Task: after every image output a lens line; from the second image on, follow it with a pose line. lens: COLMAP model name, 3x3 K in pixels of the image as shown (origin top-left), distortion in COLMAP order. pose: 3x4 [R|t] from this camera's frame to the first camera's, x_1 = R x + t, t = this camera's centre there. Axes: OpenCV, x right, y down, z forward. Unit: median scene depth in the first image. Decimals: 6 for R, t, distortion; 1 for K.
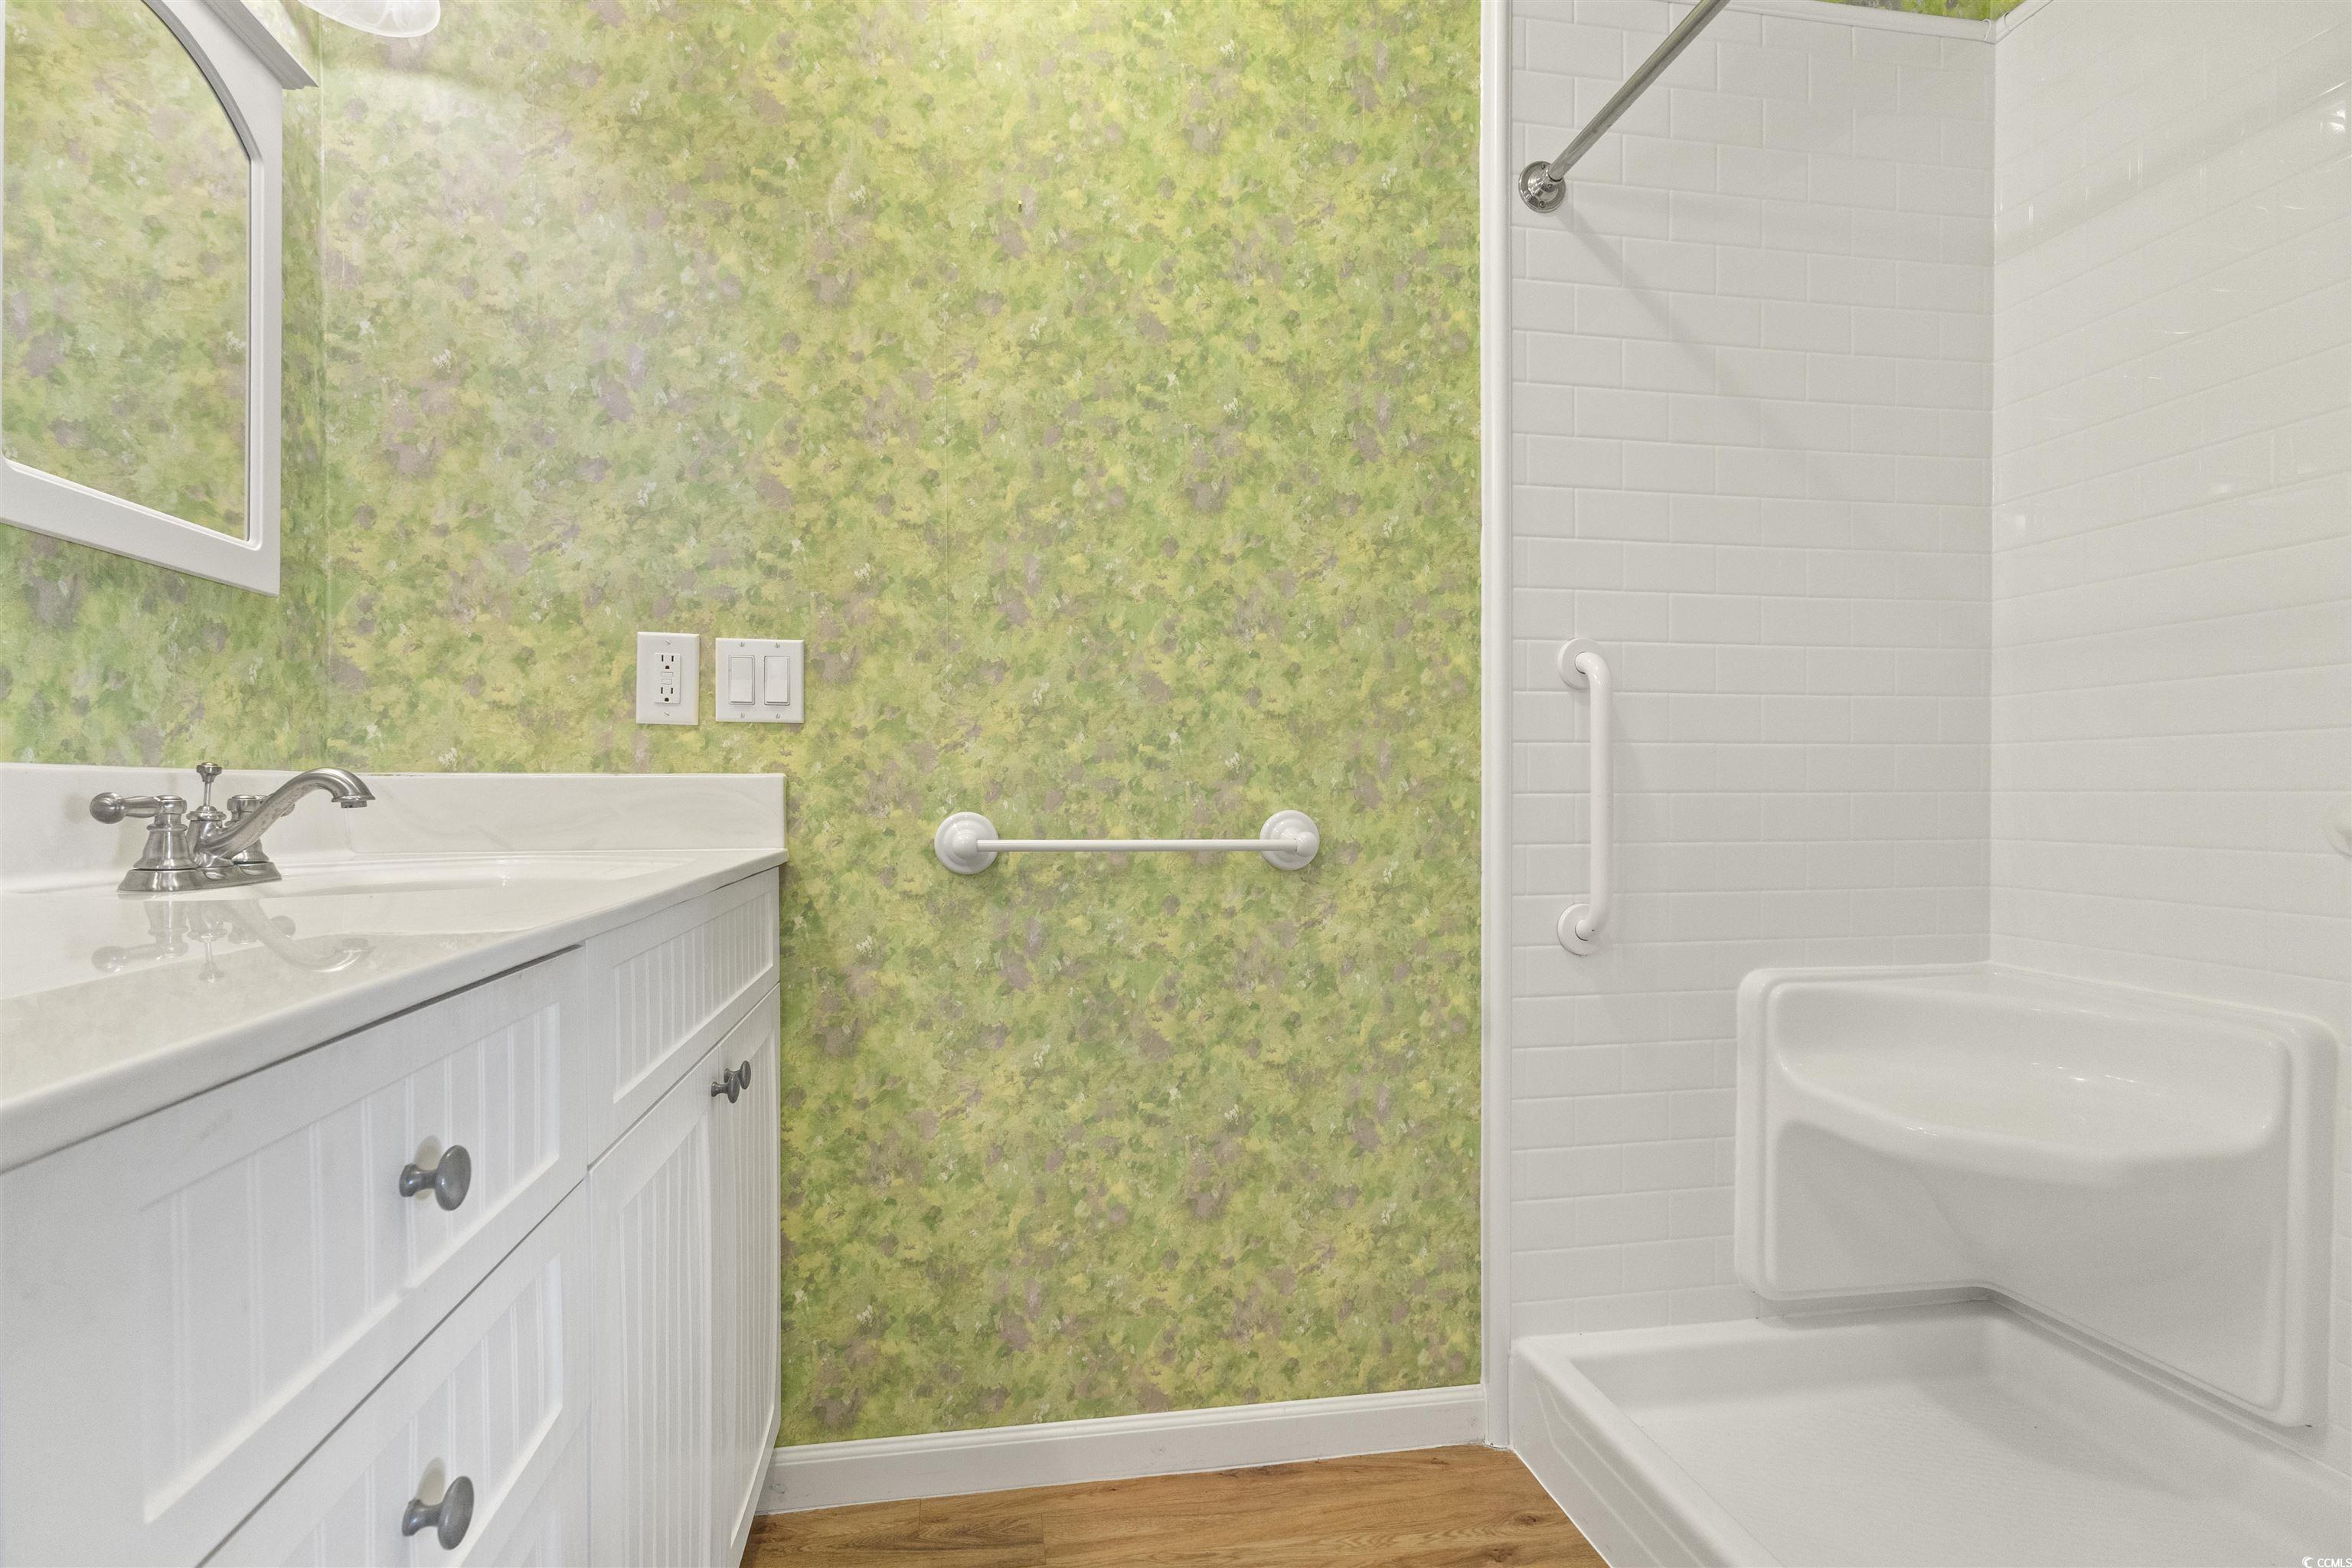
lens RADIAL K [[1077.5, 0, 1156.7], [0, 1077.5, 805.5], [0, 0, 1]] dist [0.003043, 0.000101]
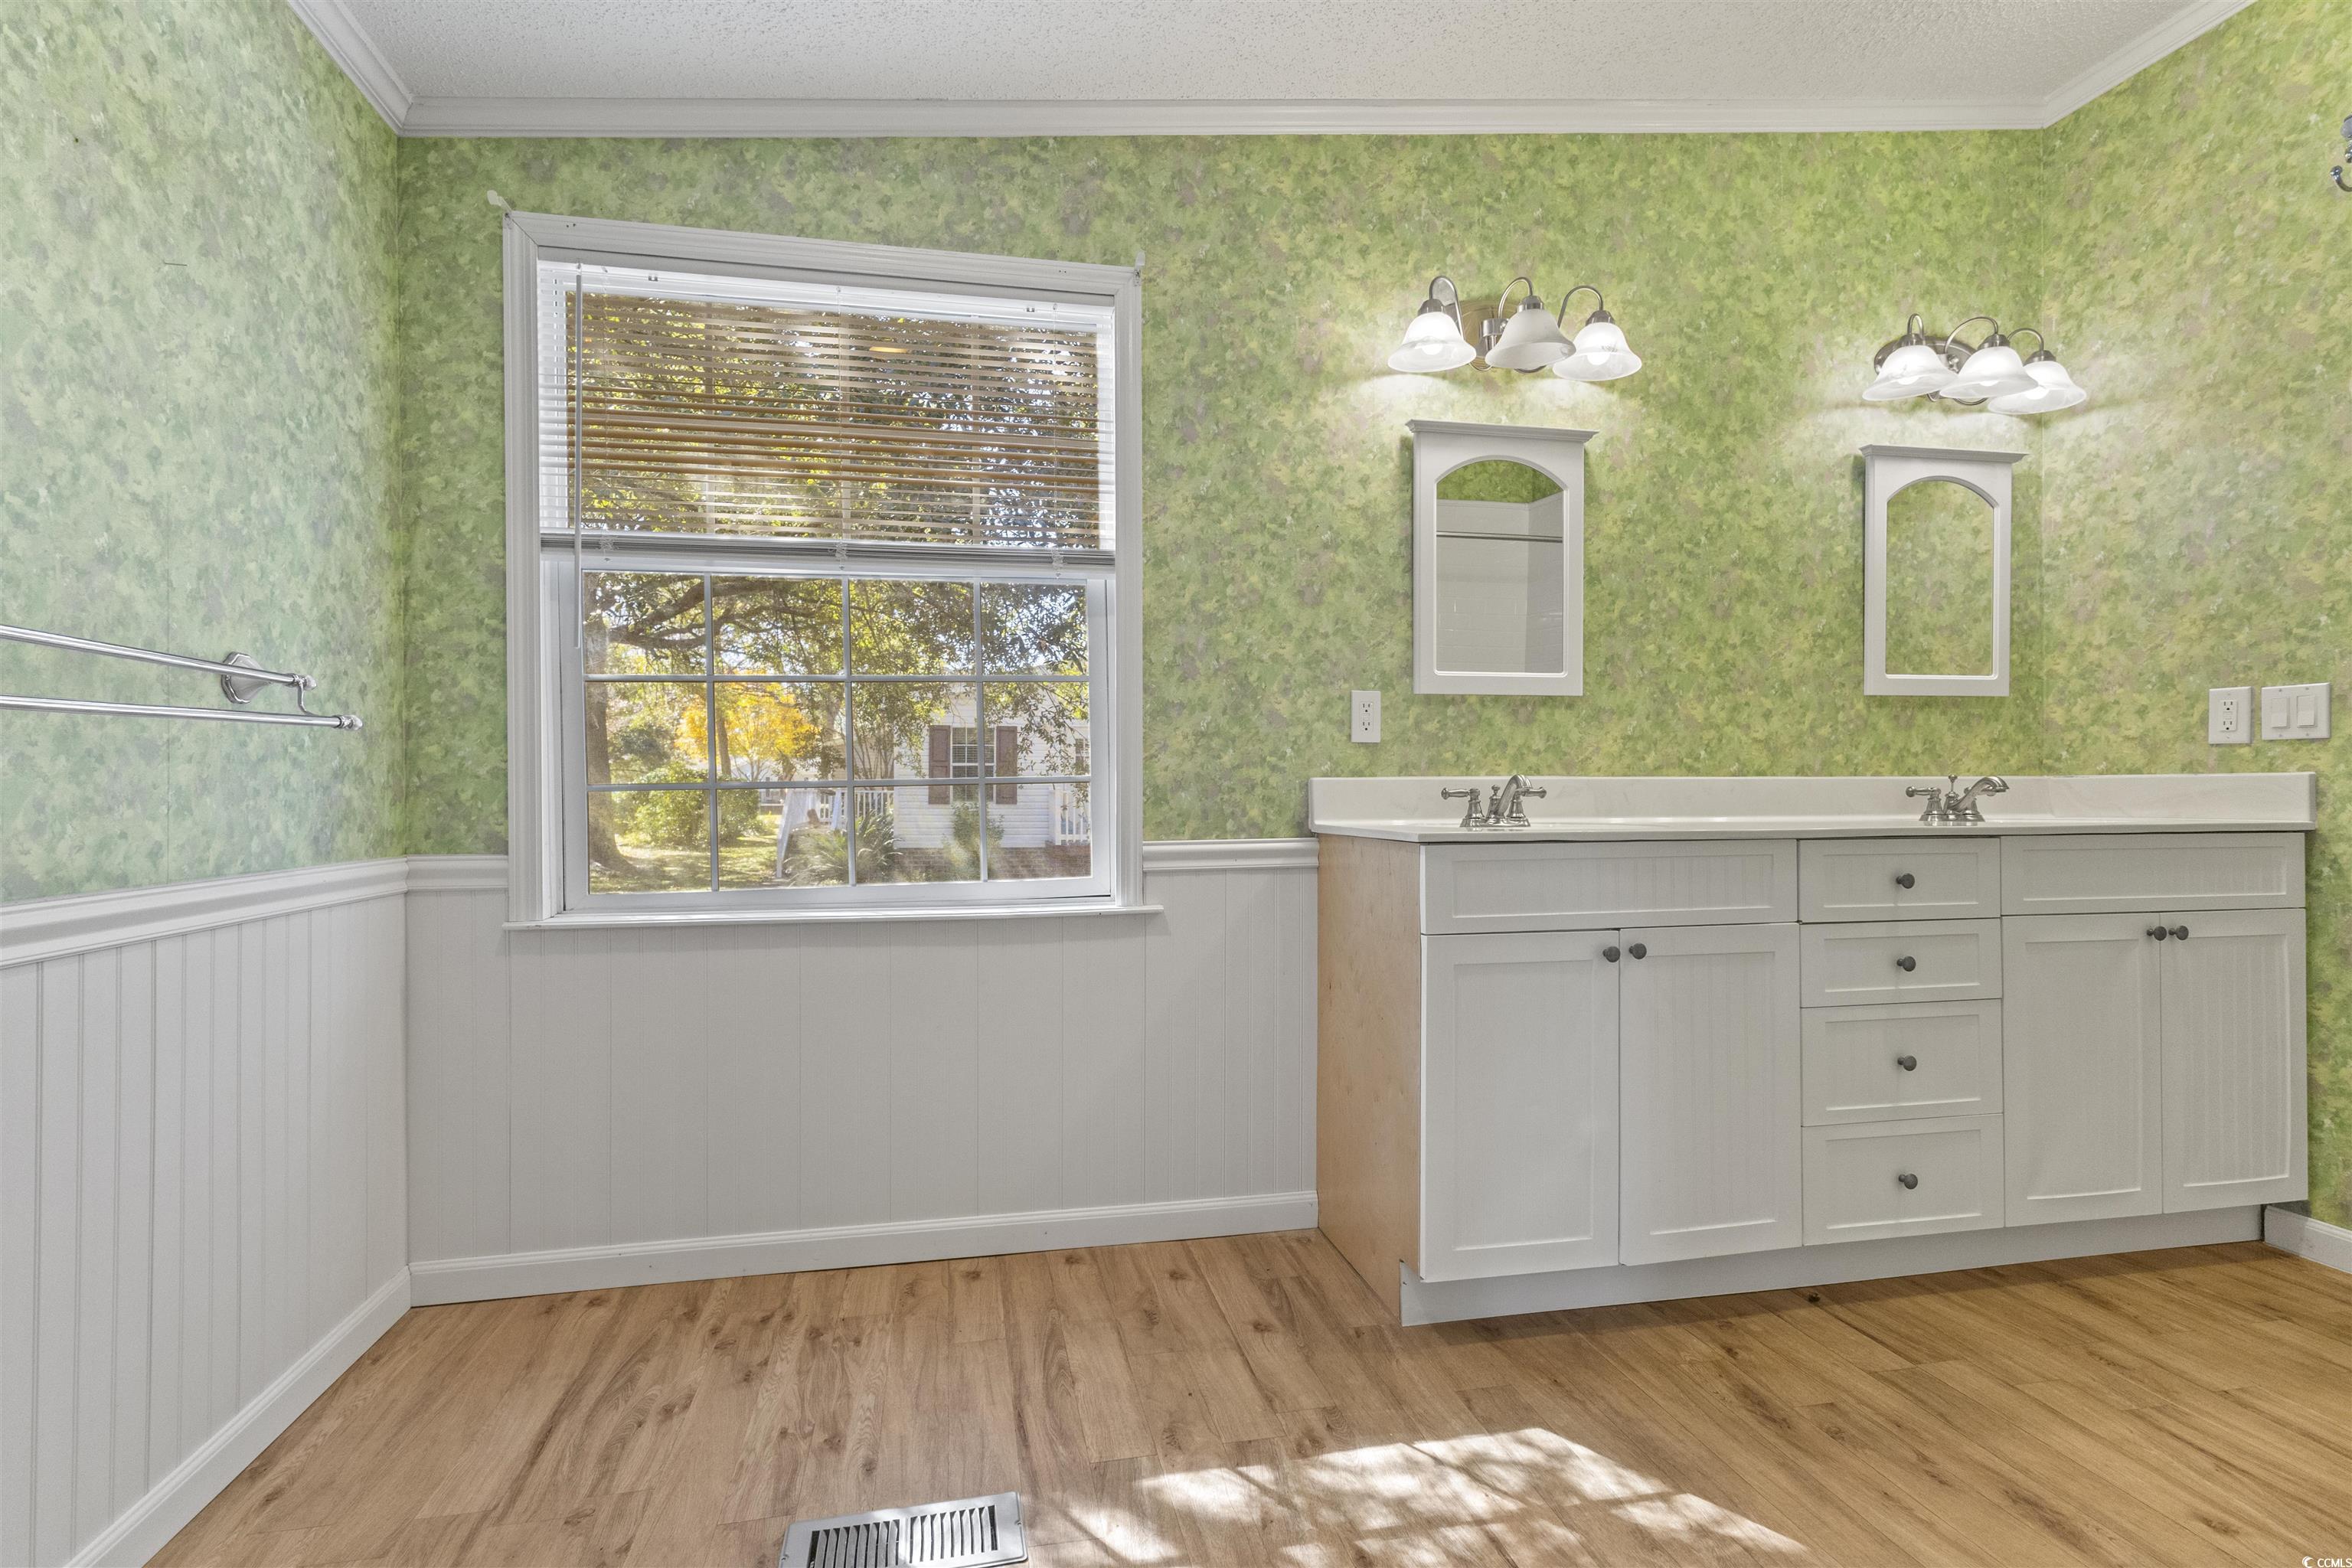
lens RADIAL K [[1077.5, 0, 1158.1], [0, 1077.5, 790.6], [0, 0, 1]] dist [0.003043, 0.000101]
pose [[0.023168, -0.001156, -0.999731, 1.164630], [-0.008447, 0.999963, -0.001352, 0.012679], [0.999696, 0.008476, 0.023158, -0.674363]]
